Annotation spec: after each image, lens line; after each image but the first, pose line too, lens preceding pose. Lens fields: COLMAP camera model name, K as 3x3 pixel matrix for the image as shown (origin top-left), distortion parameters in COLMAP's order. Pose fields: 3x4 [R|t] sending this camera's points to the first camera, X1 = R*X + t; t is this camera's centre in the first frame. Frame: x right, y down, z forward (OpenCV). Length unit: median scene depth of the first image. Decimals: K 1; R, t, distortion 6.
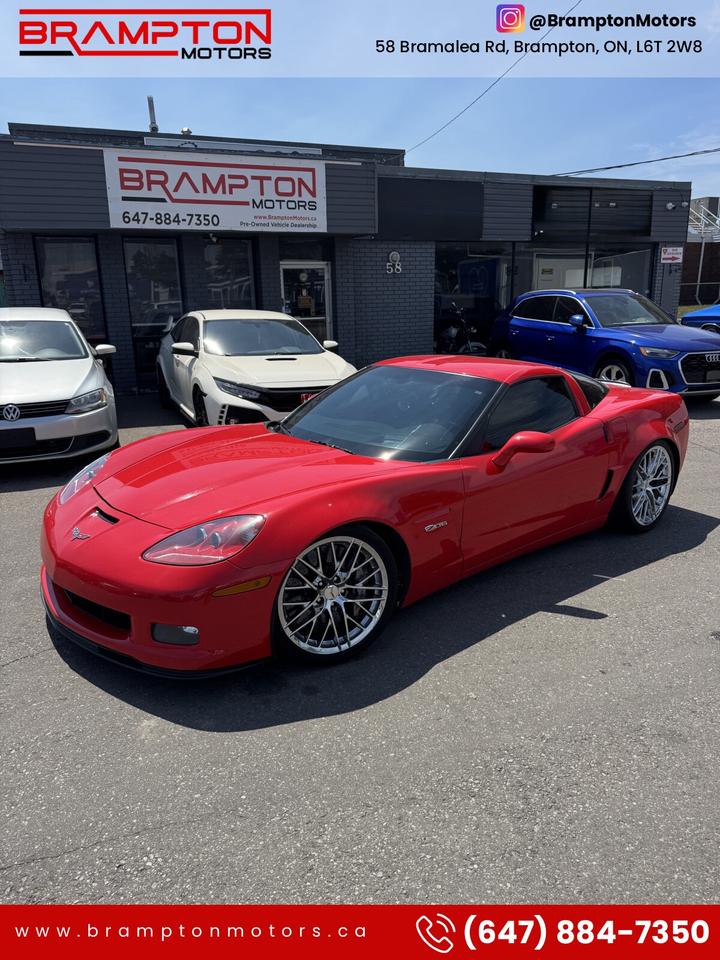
lens RADIAL K [[686.4, 0, 359.7], [0, 686.4, 483.2], [0, 0, 1]] dist [0.002748, -0.020227]
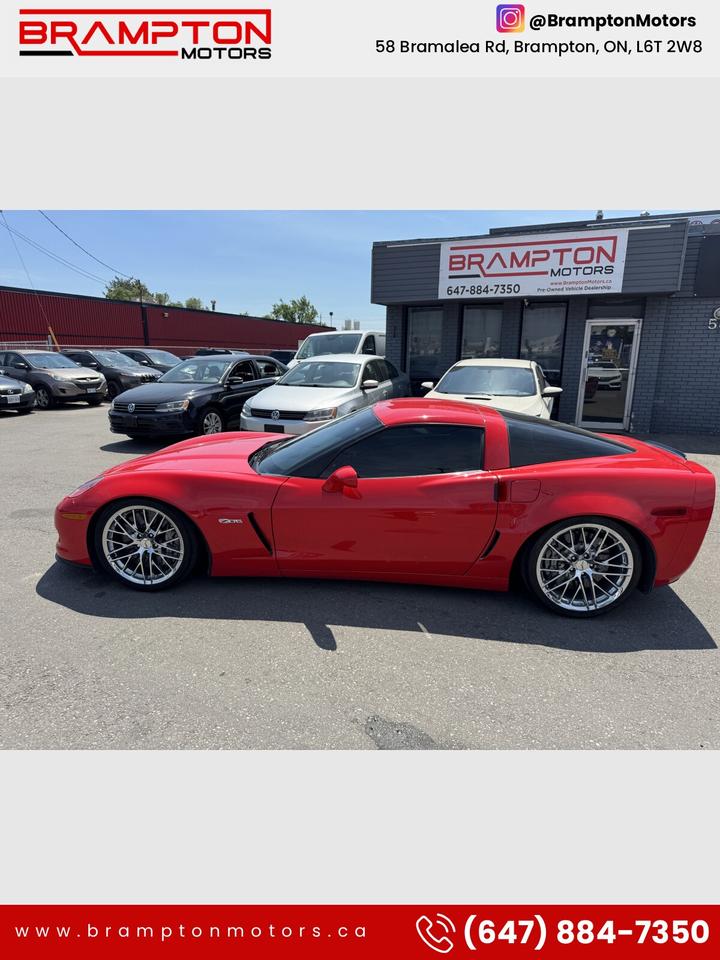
lens RADIAL K [[523.0, 0, 354.3], [0, 523.0, 478.3], [0, 0, 1]] dist [-0.010429, -0.001370]
pose [[0.697681, 0.184570, -0.692224, 0.317310], [-0.201635, 0.977773, 0.057482, -0.040928], [0.687447, 0.099472, 0.719389, 0.151447]]
